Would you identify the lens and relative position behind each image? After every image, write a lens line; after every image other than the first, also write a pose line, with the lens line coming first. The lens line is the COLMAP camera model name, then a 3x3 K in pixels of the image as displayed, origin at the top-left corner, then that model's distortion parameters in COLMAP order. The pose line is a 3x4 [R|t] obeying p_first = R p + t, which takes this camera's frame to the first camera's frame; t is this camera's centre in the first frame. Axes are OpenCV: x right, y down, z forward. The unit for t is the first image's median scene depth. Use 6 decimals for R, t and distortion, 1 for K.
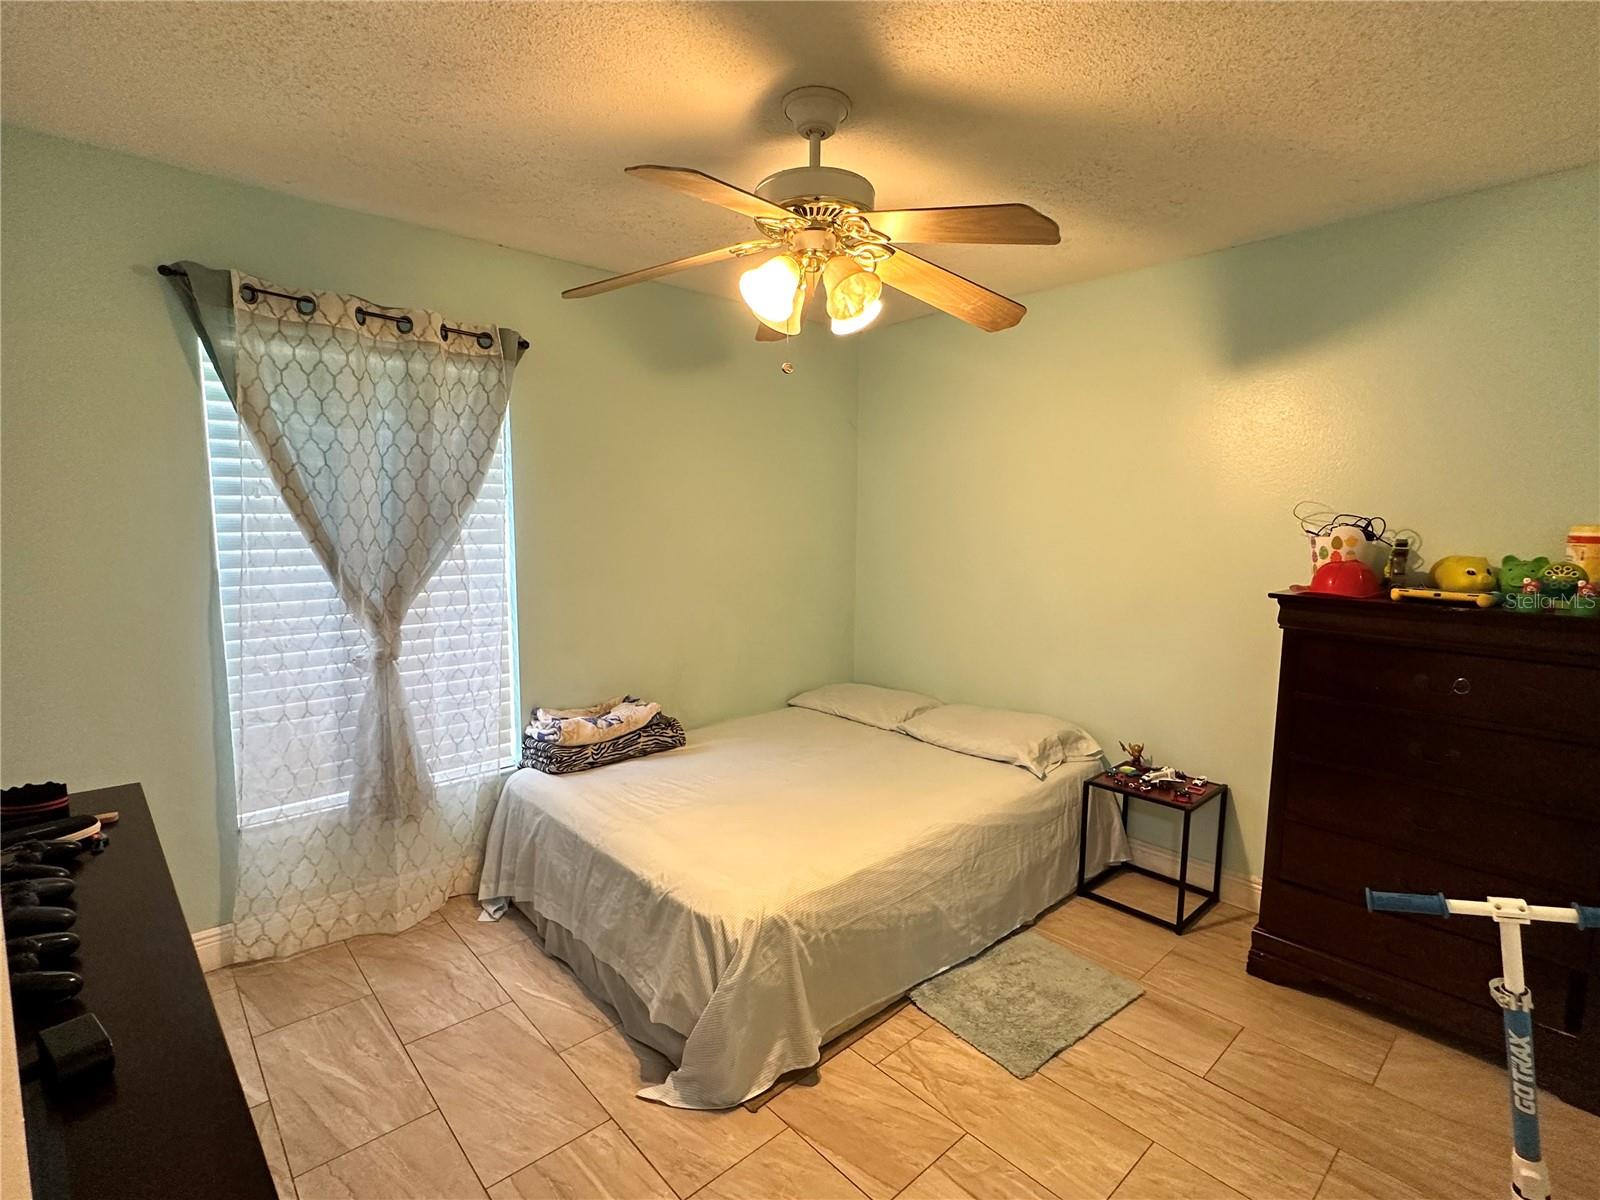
lens RADIAL K [[777.4, 0, 786.1], [0, 777.4, 605.1], [0, 0, 1]] dist [0.010983, -0.000204]
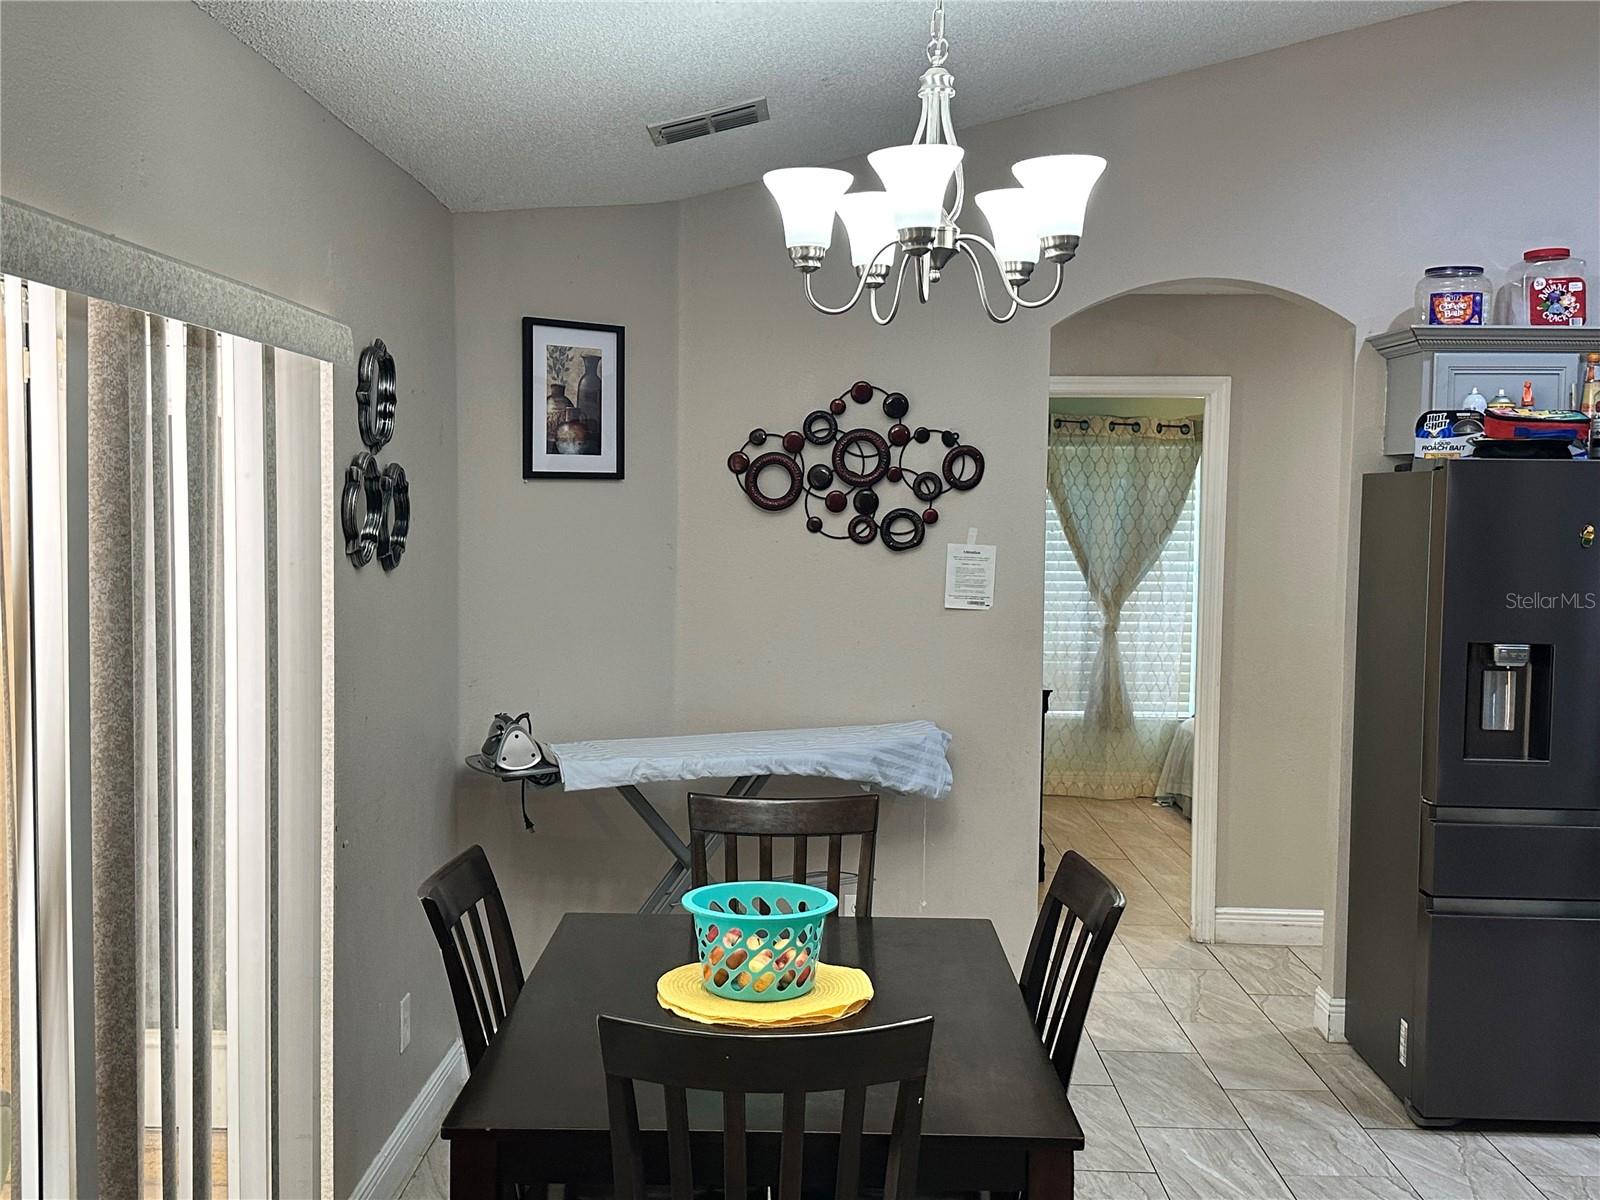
lens RADIAL K [[1597.4, 0, 790.4], [0, 1597.4, 607.7], [0, 0, 1]] dist [0.025942, 0.000000]
pose [[0.755410, 0.037439, -0.654182, 1.169699], [-0.083348, 0.995747, -0.039258, 0.209975], [0.649929, 0.084181, 0.755318, -1.969031]]
